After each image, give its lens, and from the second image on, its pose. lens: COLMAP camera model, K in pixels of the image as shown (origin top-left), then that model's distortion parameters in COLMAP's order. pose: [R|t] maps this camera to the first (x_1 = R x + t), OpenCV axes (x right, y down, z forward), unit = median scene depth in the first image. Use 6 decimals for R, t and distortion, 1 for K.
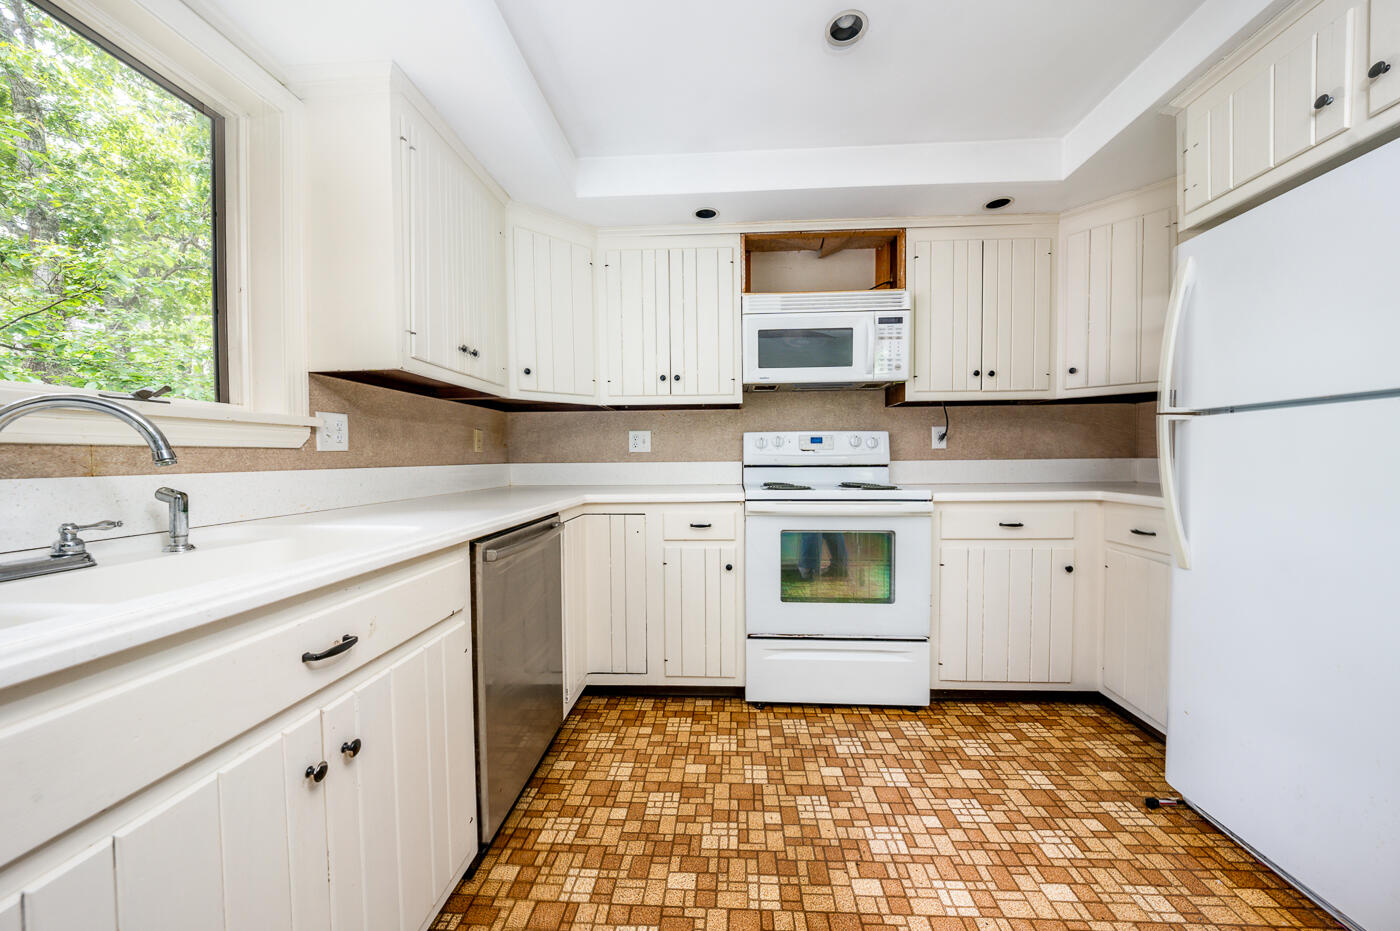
lens RADIAL K [[487.9, 0, 704.5], [0, 487.9, 472.6], [0, 0, 1]] dist [0.000349, -0.000550]
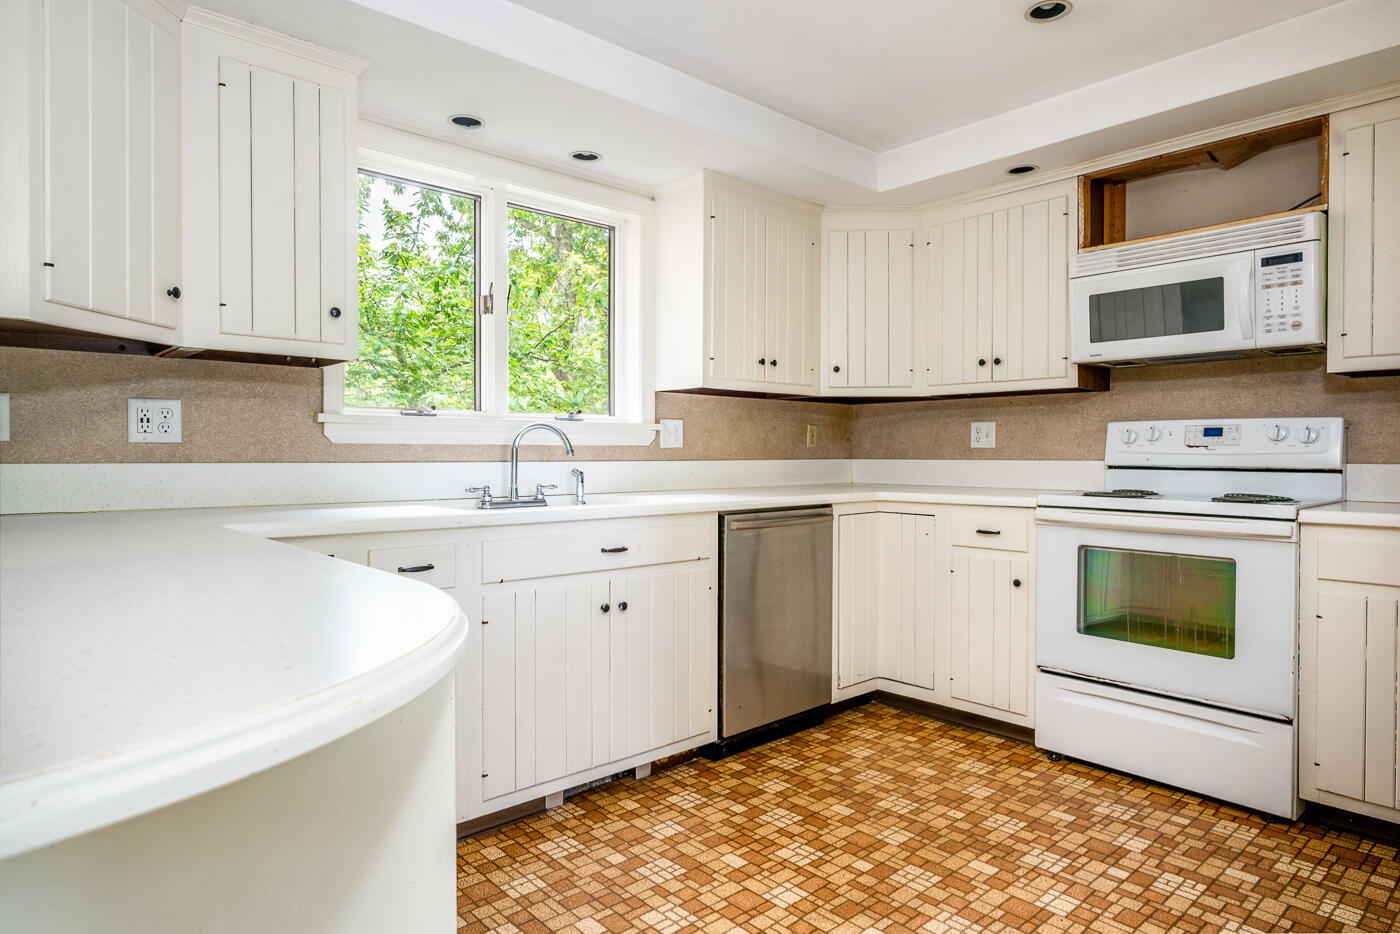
lens RADIAL K [[778.5, 0, 708.4], [0, 778.5, 467.2], [0, 0, 1]] dist [-0.062724, 0.002812]
pose [[0.705932, 0.022398, -0.707925, 0.601179], [-0.029031, 0.999575, 0.002676, 0.001549], [0.707684, 0.018663, 0.706283, -0.332078]]
